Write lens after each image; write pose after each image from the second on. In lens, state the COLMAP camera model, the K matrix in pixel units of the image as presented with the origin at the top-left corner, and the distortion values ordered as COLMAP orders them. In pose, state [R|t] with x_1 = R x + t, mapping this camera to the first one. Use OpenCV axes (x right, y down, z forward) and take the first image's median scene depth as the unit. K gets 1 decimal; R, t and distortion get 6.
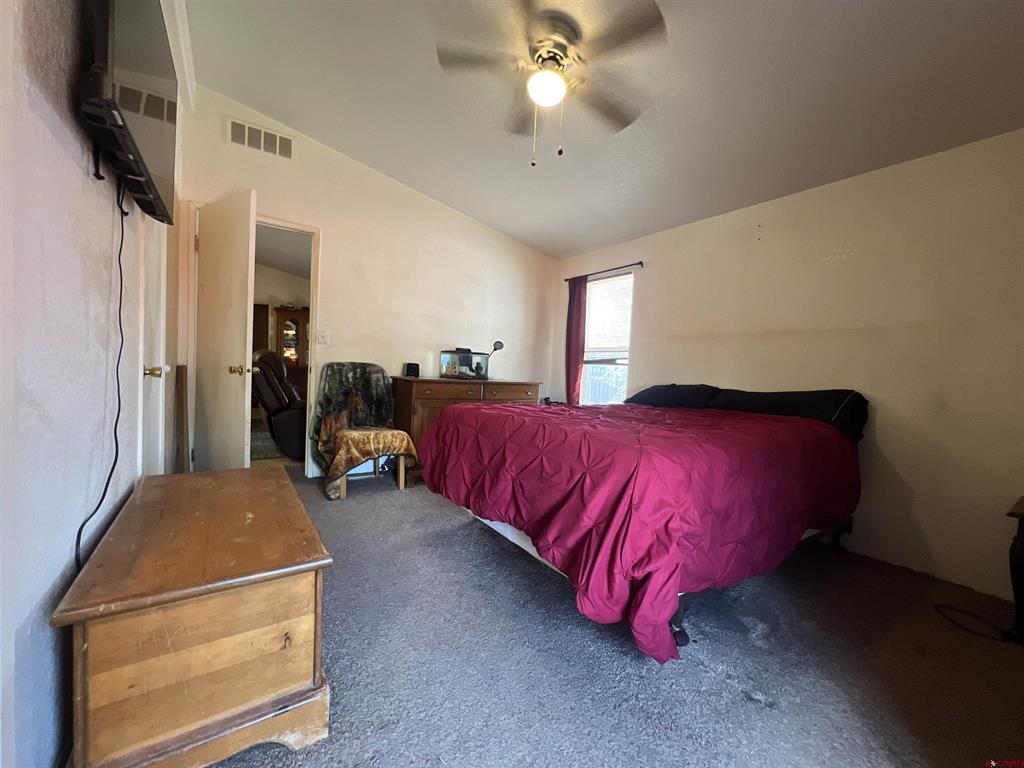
lens RADIAL K [[426.9, 0, 512.0], [0, 426.9, 384.0], [0, 0, 1]] dist [0.000504, -0.000026]
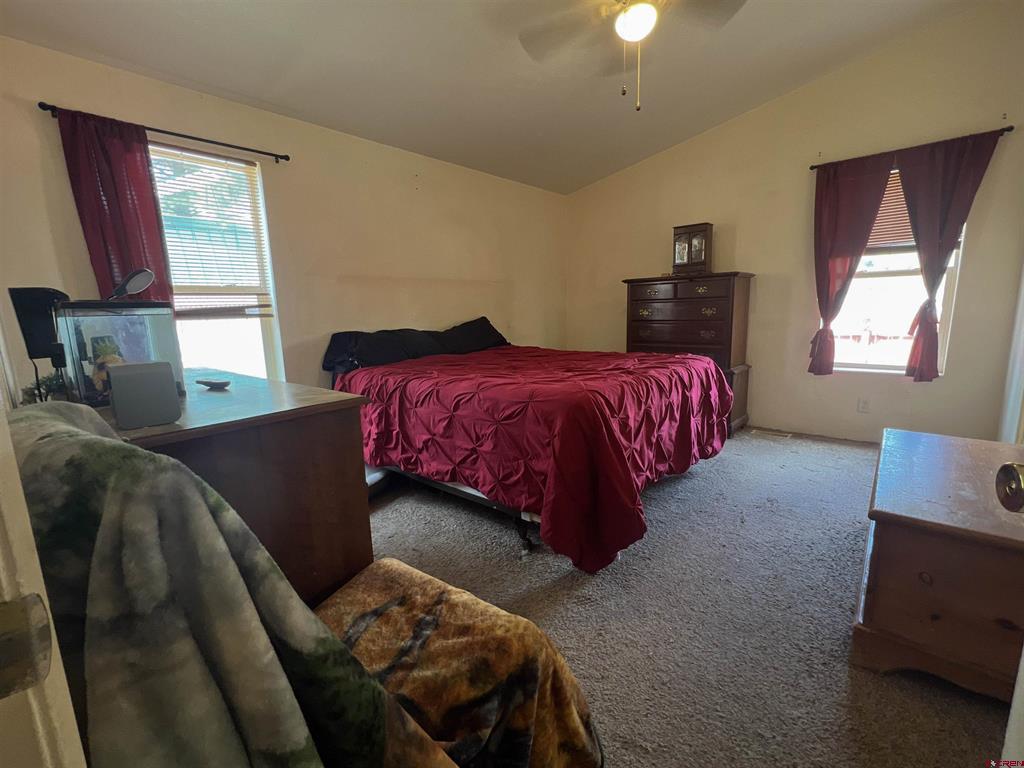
lens RADIAL K [[426.9, 0, 512.0], [0, 426.9, 384.0], [0, 0, 1]] dist [0.000504, -0.000026]
pose [[-0.255758, -0.206114, 0.944513, -0.443405], [0.064646, 0.971174, 0.229437, -0.067499], [-0.964577, 0.119739, -0.235061, 0.792393]]
